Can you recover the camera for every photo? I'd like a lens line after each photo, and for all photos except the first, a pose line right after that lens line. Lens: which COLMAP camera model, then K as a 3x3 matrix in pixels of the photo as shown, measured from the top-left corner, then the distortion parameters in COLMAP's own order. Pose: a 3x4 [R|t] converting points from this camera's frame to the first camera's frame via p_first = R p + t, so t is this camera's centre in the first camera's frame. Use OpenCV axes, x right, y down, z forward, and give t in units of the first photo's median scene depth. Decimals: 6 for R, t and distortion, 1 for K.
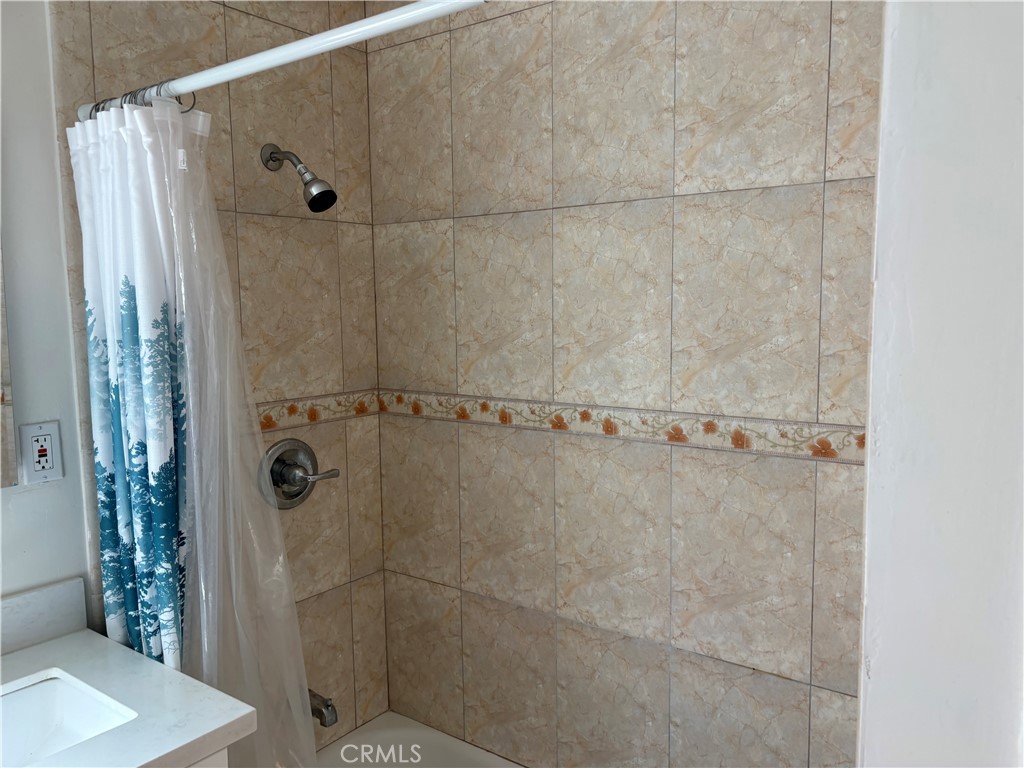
lens RADIAL K [[780.4, 0, 517.5], [0, 780.4, 388.1], [0, 0, 1]] dist [0.033030, -0.034713]
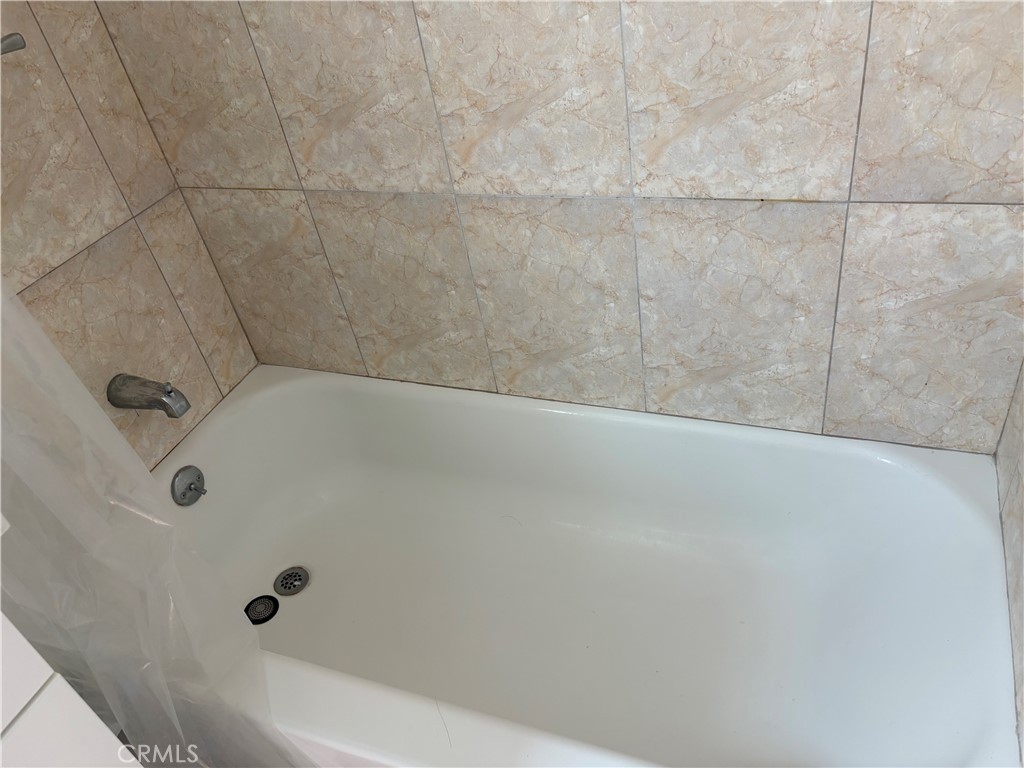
lens RADIAL K [[780.4, 0, 515.7], [0, 780.4, 390.2], [0, 0, 1]] dist [0.033030, -0.034713]
pose [[0.956666, -0.265644, 0.119260, -0.027192], [0.167206, 0.836463, 0.521893, 0.092399], [-0.238394, -0.479336, 0.844633, 0.350608]]
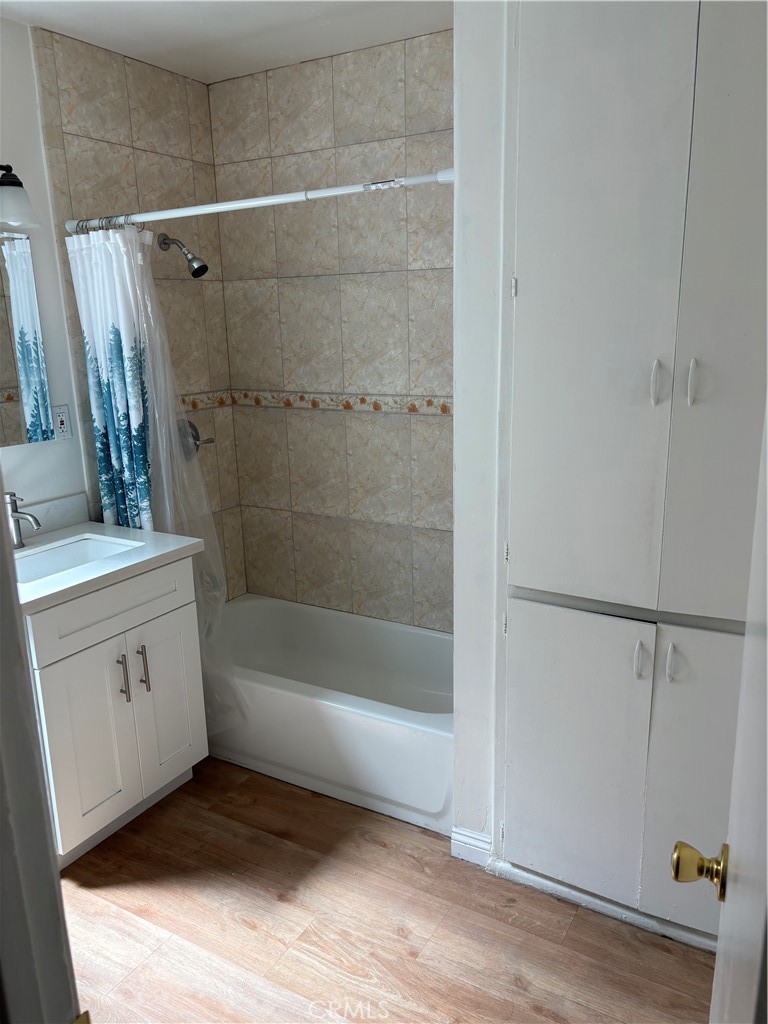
lens RADIAL K [[780.4, 0, 392.2], [0, 780.4, 523.1], [0, 0, 1]] dist [0.033030, -0.034713]
pose [[0.994529, -0.036495, 0.097880, -0.026265], [0.021876, 0.988973, 0.146471, 0.052957], [-0.102146, -0.143528, 0.984361, -0.739584]]
